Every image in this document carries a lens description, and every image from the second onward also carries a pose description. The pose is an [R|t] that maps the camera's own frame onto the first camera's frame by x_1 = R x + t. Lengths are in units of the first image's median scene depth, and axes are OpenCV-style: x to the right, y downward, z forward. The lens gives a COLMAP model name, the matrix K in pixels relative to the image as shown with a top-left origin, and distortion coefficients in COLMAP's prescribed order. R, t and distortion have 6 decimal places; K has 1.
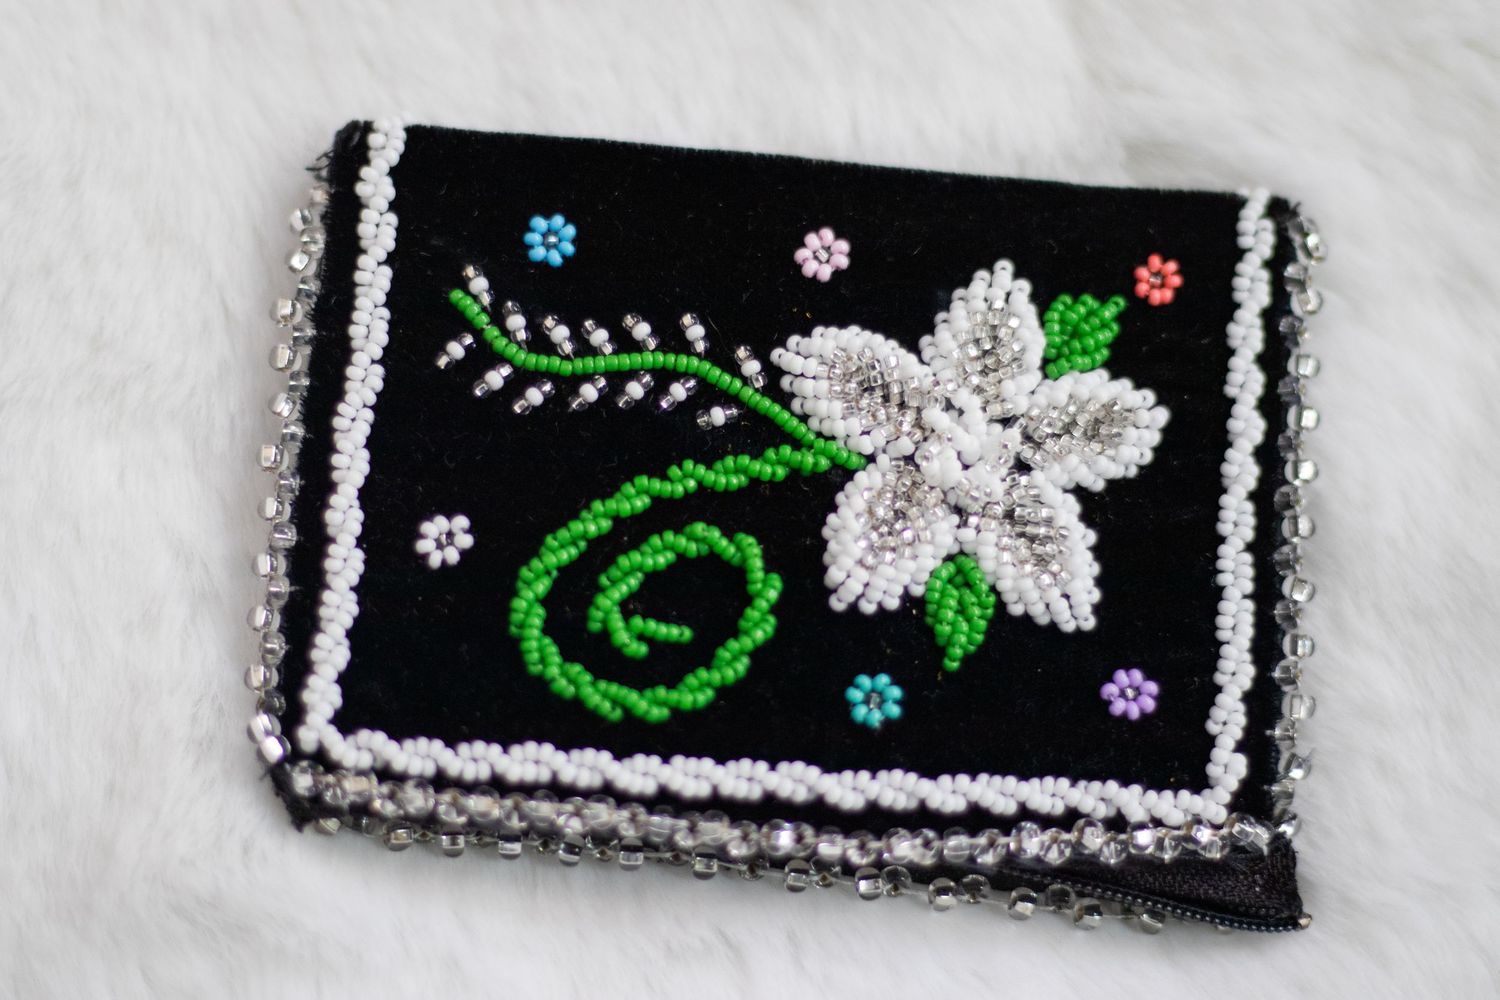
lens RADIAL K [[3890.2, 0, 759.0], [0, 3890.2, 500.0], [0, 0, 1]] dist [-0.162008, 0.000000]
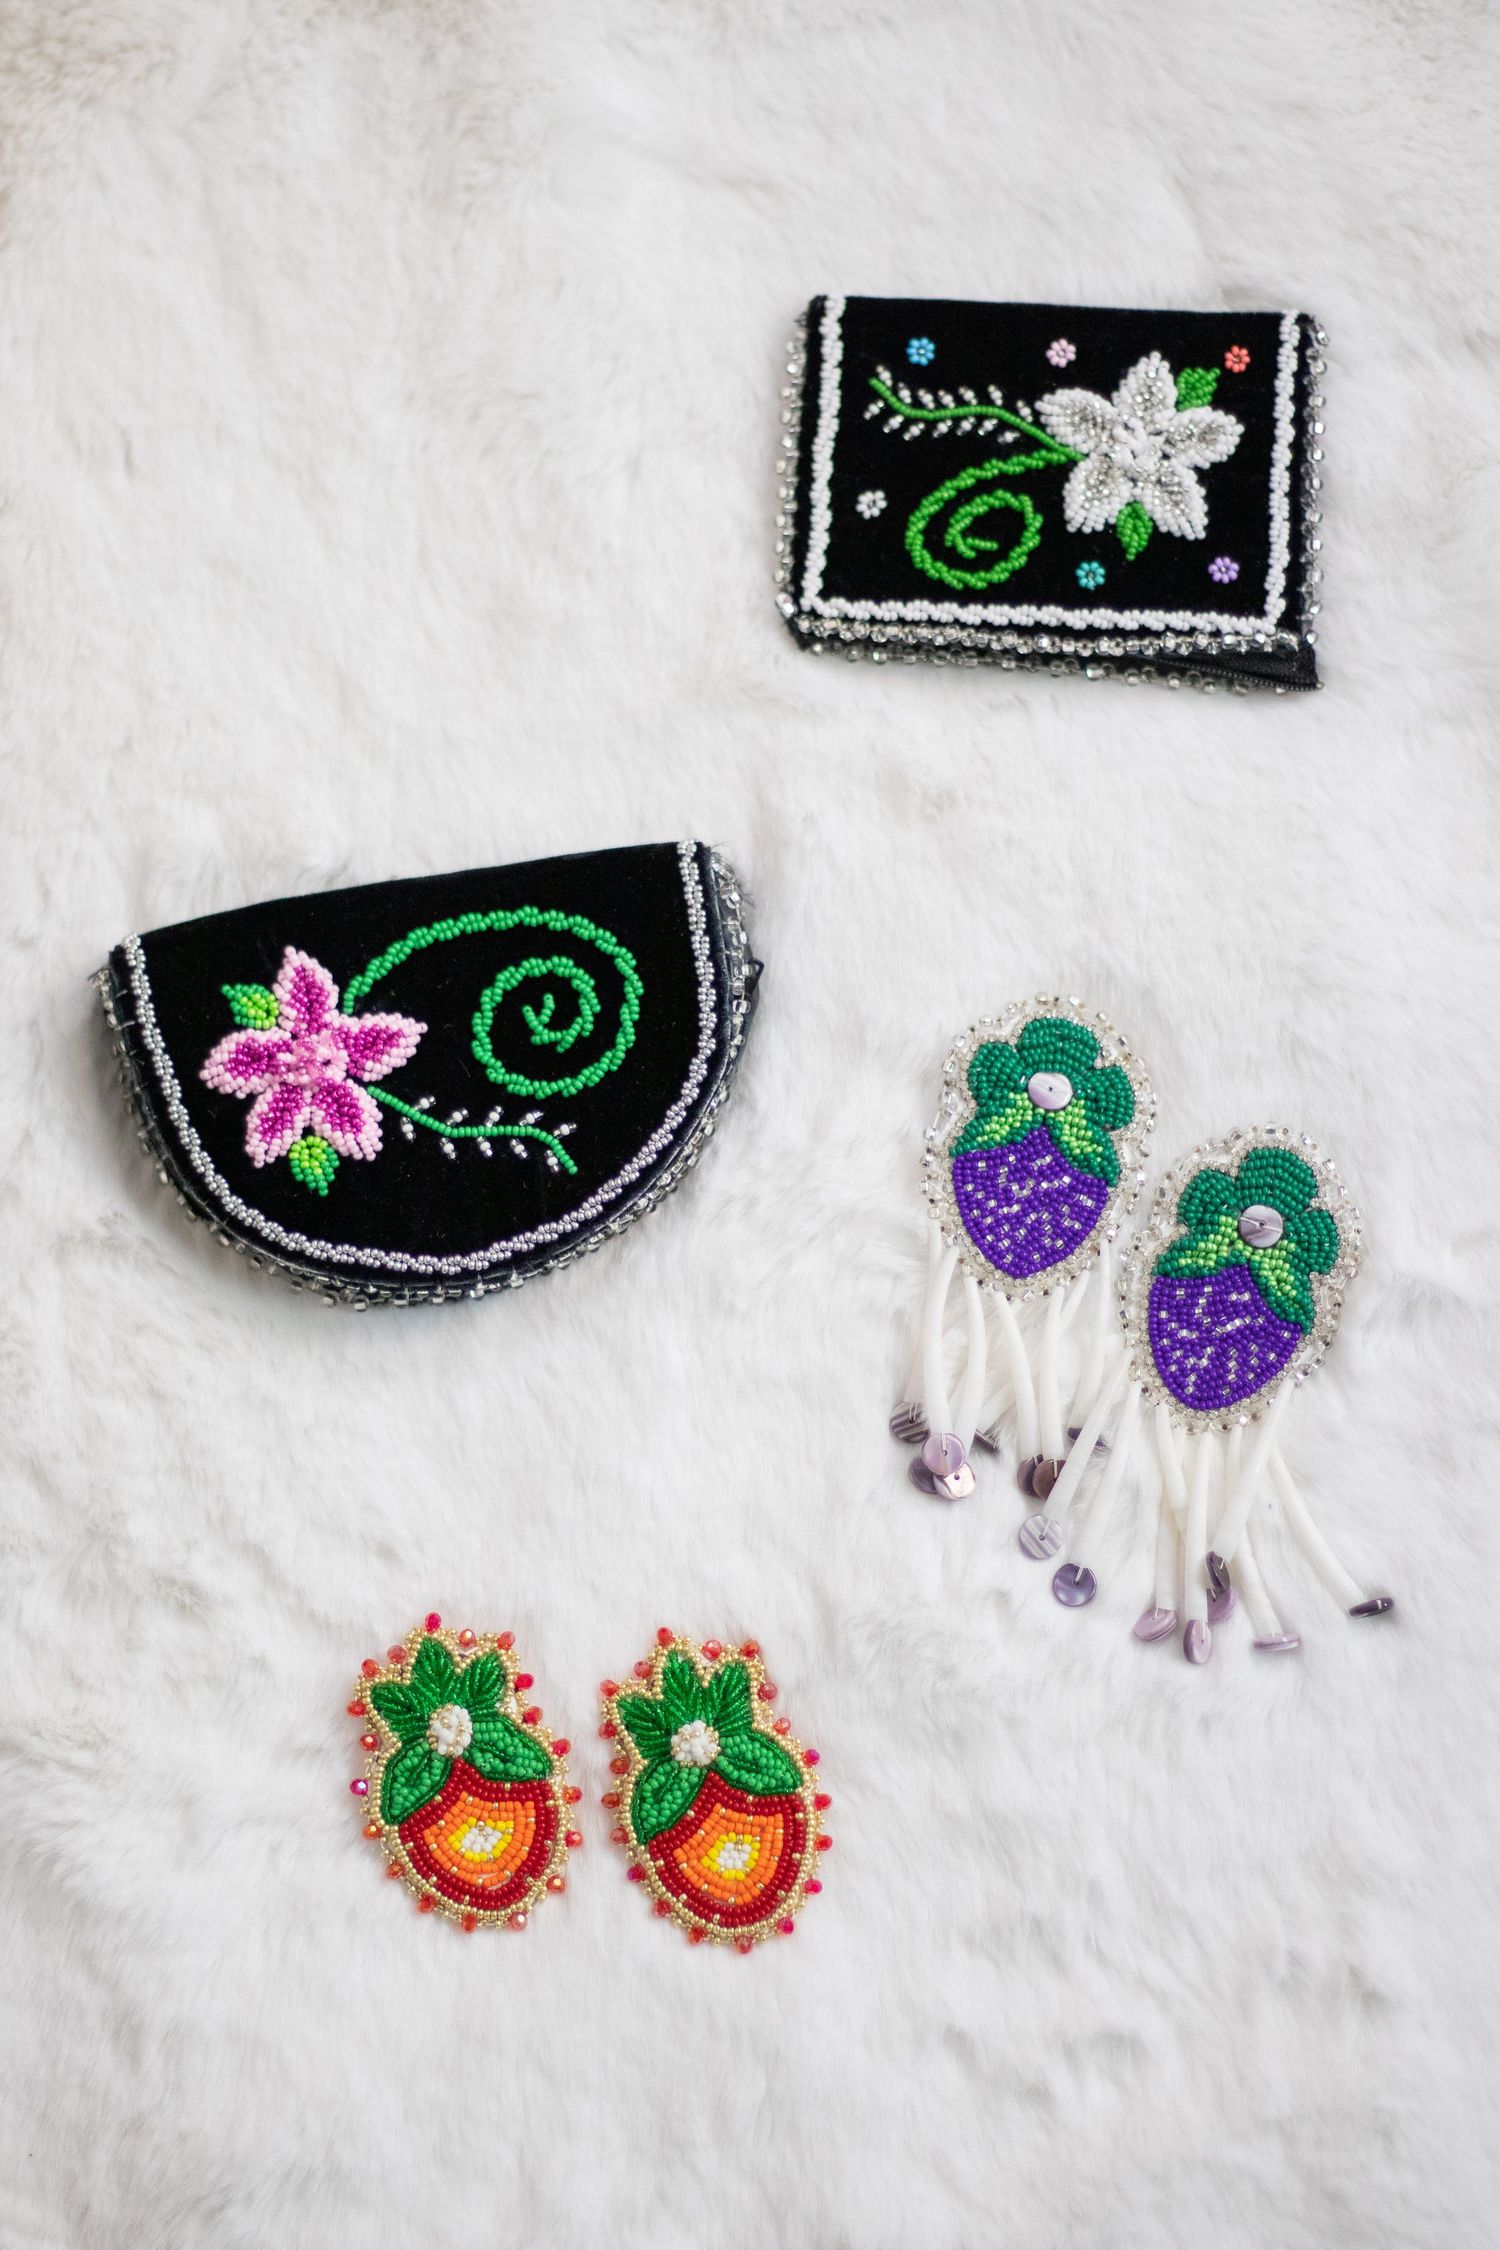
lens RADIAL K [[5835.3, 0, 744.3], [0, 5835.3, 1128.7], [0, 0, 1]] dist [-0.162008, 0.000000]
pose [[0.992521, -0.029720, -0.118404, 0.193348], [0.033728, 0.998919, 0.031990, 0.227451], [0.117326, -0.035744, 0.992450, -1.929873]]
